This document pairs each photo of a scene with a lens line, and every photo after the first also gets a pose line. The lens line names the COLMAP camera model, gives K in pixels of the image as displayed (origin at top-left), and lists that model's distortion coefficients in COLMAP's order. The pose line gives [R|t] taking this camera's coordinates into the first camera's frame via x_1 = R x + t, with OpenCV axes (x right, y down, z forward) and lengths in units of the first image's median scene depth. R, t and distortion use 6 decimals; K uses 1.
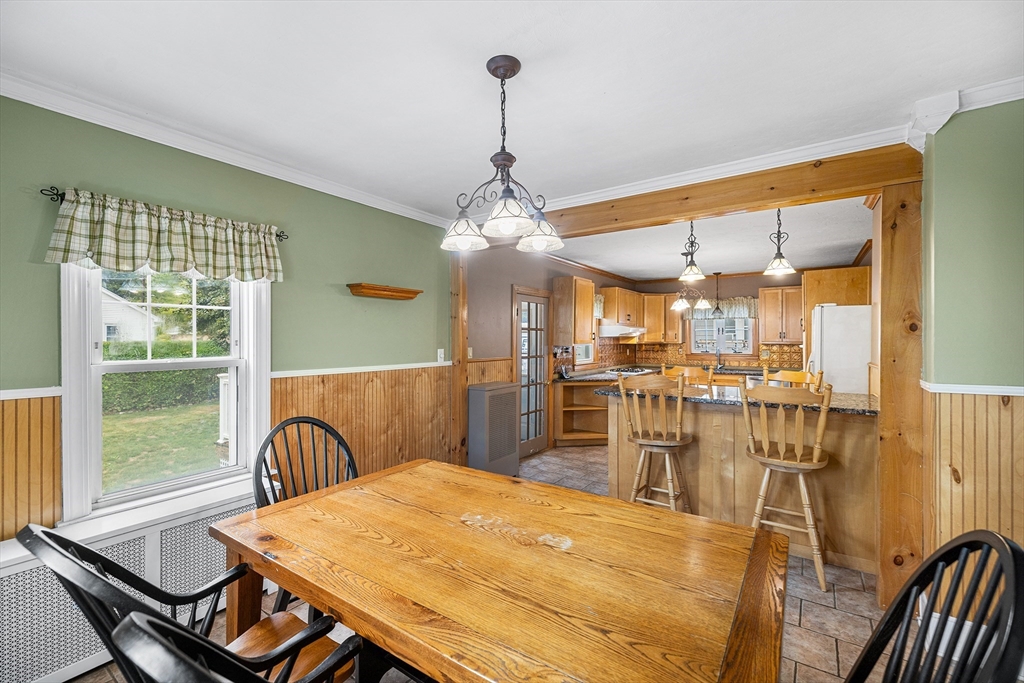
lens RADIAL K [[433.2, 0, 510.9], [0, 433.2, 341.4], [0, 0, 1]] dist [-0.000013, 0.000022]
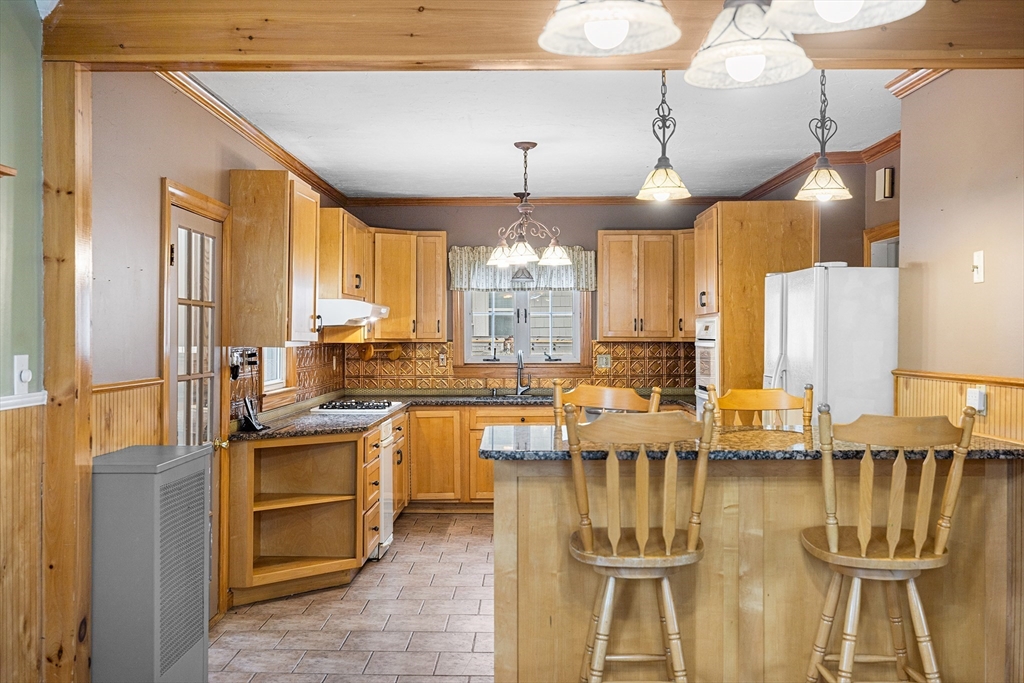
lens RADIAL K [[1004.3, 0, 511.9], [0, 1004.3, 340.4], [0, 0, 1]] dist [0.001236, 0.000000]
pose [[0.833302, -0.003428, 0.552808, -0.192718], [0.004520, 0.999990, -0.000612, 0.006139], [-0.552800, 0.003009, 0.833309, 0.118366]]
